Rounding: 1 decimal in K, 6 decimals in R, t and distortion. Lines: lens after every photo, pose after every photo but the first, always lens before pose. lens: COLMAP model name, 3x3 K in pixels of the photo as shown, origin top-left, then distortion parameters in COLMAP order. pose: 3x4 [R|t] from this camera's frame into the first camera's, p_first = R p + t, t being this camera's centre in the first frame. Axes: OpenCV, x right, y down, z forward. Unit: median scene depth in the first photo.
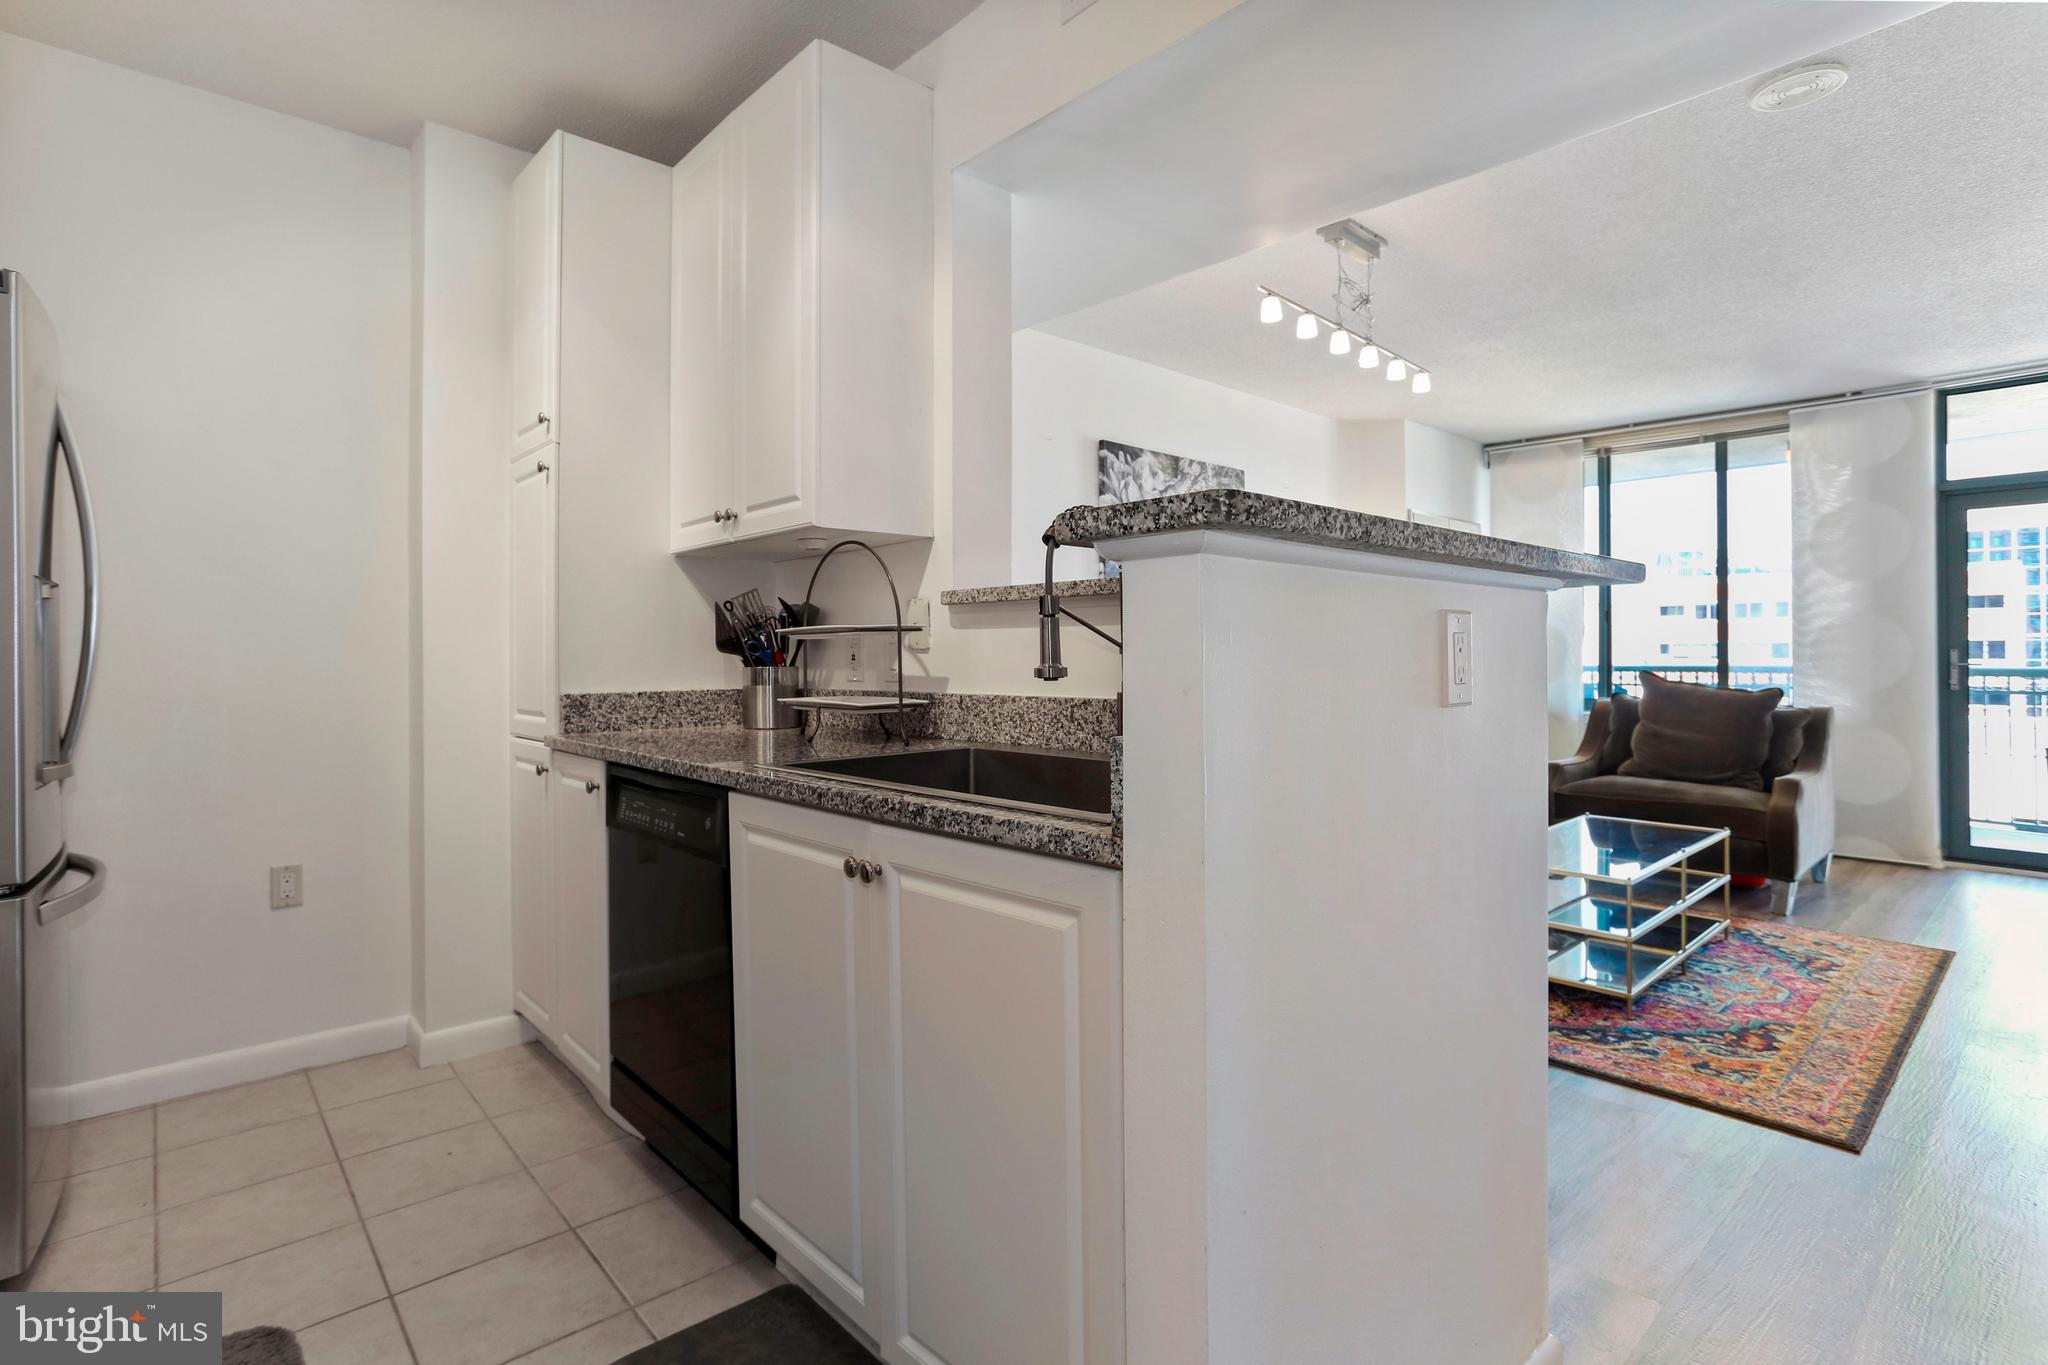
lens RADIAL K [[1005.9, 0, 1017.7], [0, 1005.9, 650.1], [0, 0, 1]] dist [-0.065369, 0.028389]
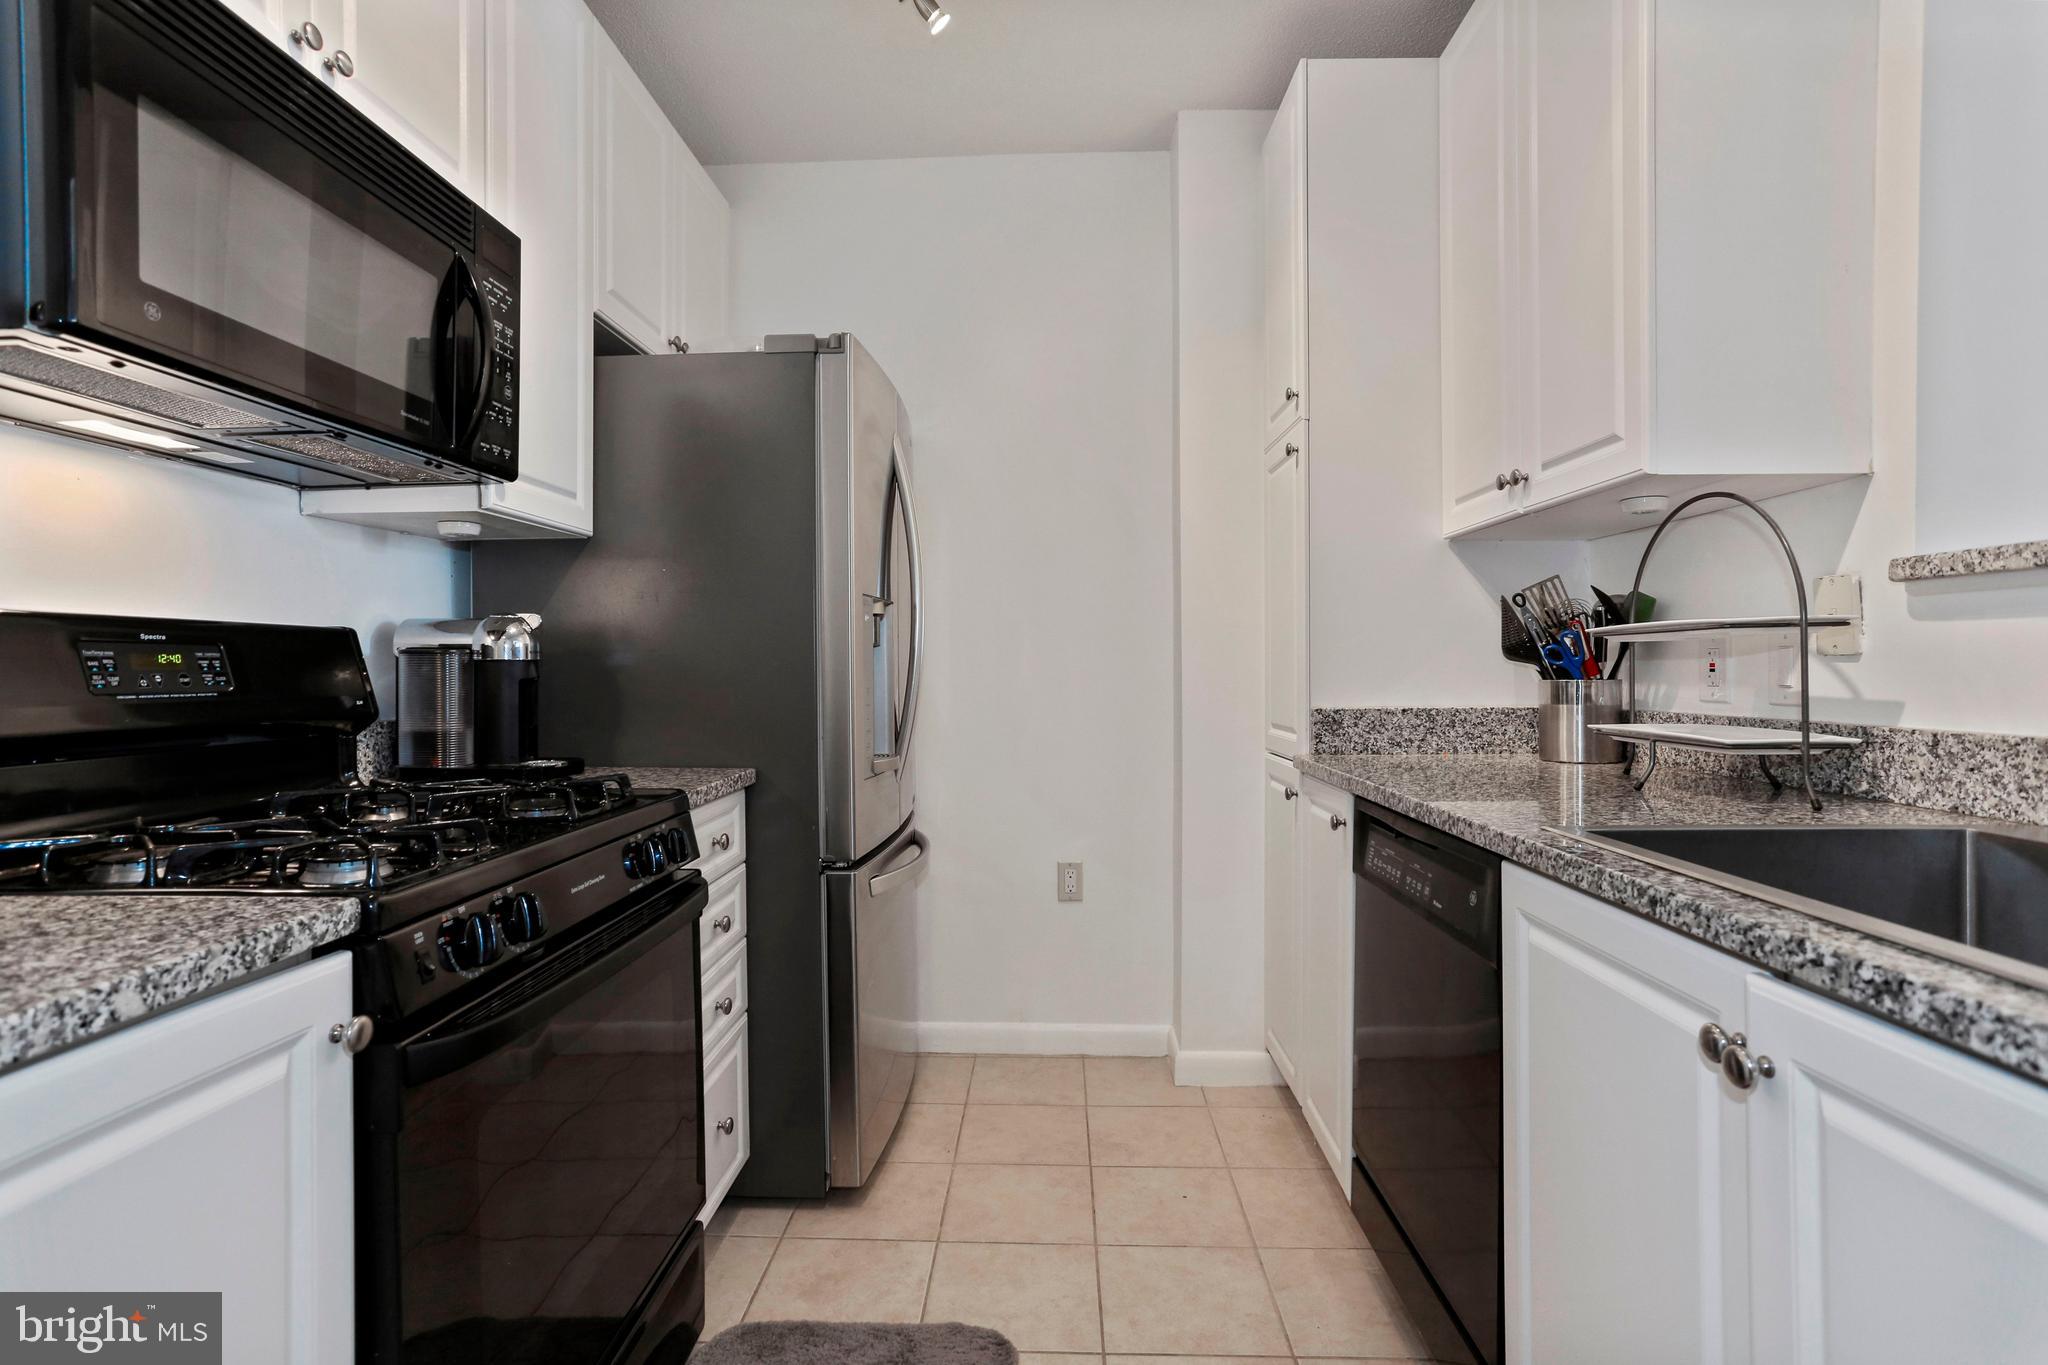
lens RADIAL K [[1003.3, 0, 1019.2], [0, 1003.3, 673.6], [0, 0, 1]] dist [-0.039050, 0.026297]
pose [[0.721040, 0.007882, -0.692848, -0.039874], [0.002268, 0.999903, 0.013736, 0.001044], [0.692889, -0.011476, 0.720953, 0.202414]]
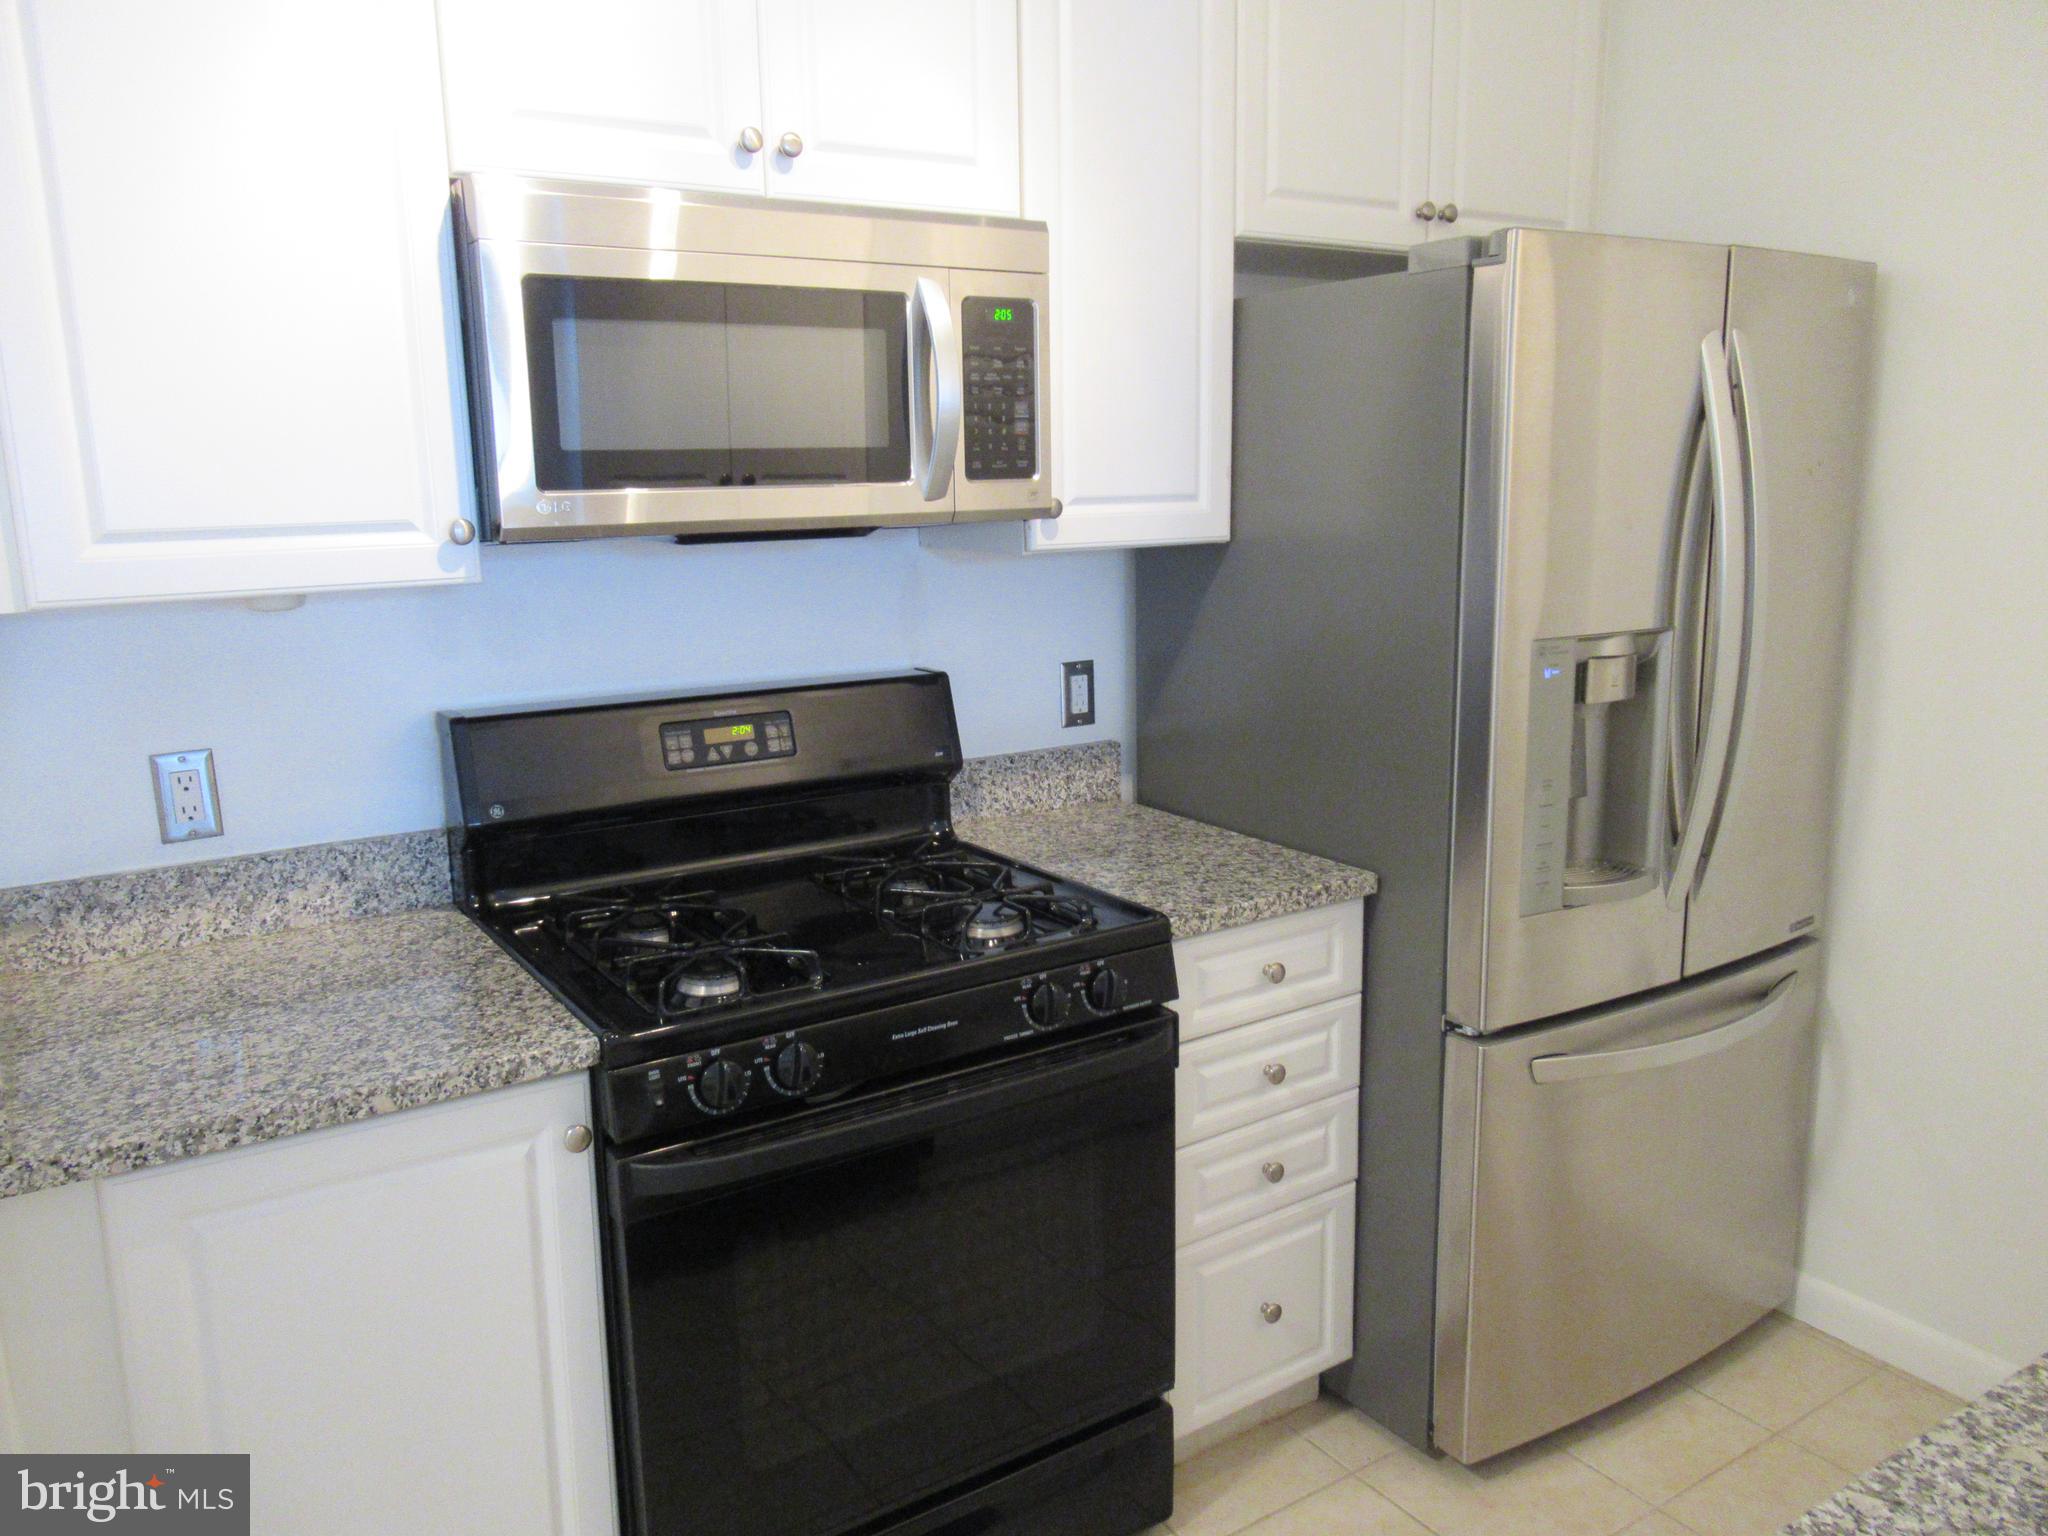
lens RADIAL K [[1517.3, 0, 1024.0], [0, 1517.3, 768.0], [0, 0, 1]] dist [-0.014982, 0.011647]
pose [[-0.149884, 0.195477, -0.969187, 0.144900], [0.021469, 0.980673, 0.194473, -0.167036], [0.988470, 0.008341, -0.151184, 0.608790]]
